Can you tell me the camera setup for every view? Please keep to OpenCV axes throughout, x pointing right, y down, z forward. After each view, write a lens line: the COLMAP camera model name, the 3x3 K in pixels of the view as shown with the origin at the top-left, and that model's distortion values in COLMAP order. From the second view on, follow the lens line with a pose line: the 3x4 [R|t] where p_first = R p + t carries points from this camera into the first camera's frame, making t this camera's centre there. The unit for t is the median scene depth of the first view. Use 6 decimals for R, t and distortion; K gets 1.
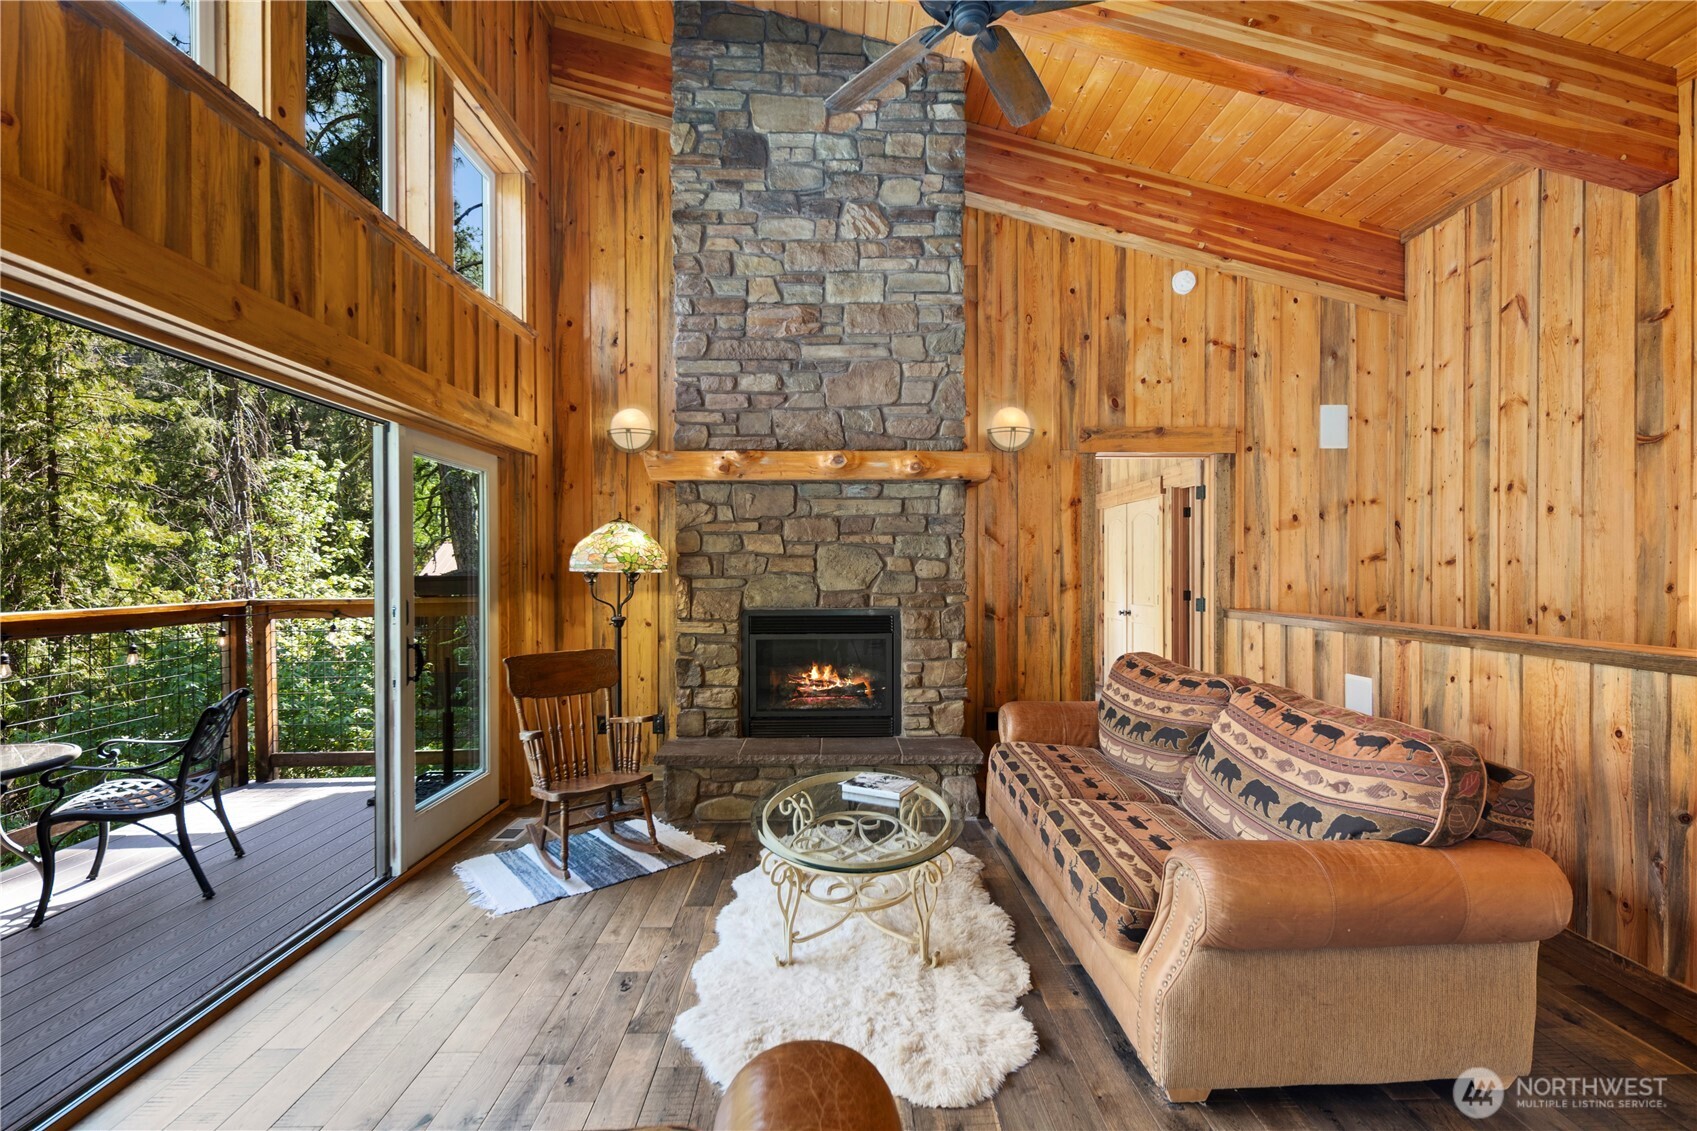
lens RADIAL K [[740.2, 0, 848.5], [0, 740.2, 565.5], [0, 0, 1]] dist [0.001303, -0.000176]
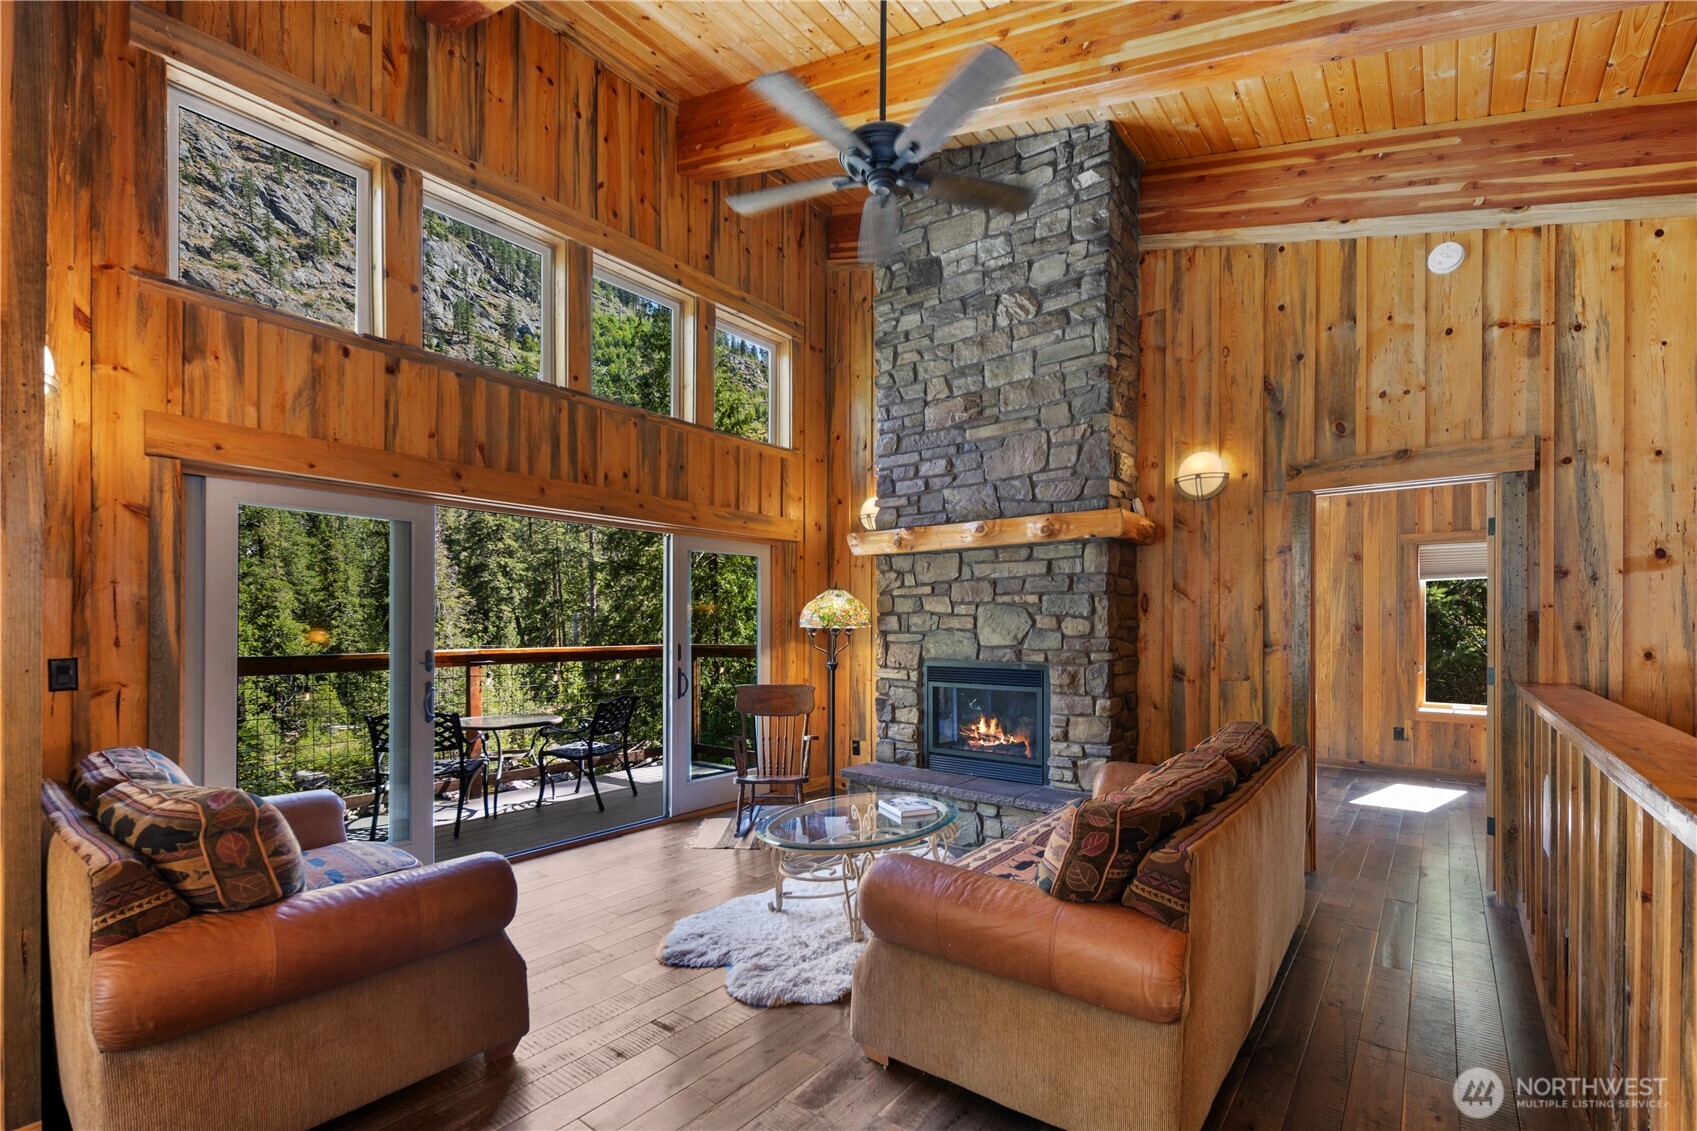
lens RADIAL K [[745.1, 0, 849.5], [0, 745.1, 612.7], [0, 0, 1]] dist [0.000423, -0.000425]
pose [[0.767055, -0.007286, -0.641541, 0.532902], [-0.001418, 0.999914, -0.013051, -0.000697], [0.641580, 0.010920, 0.766978, 0.008076]]
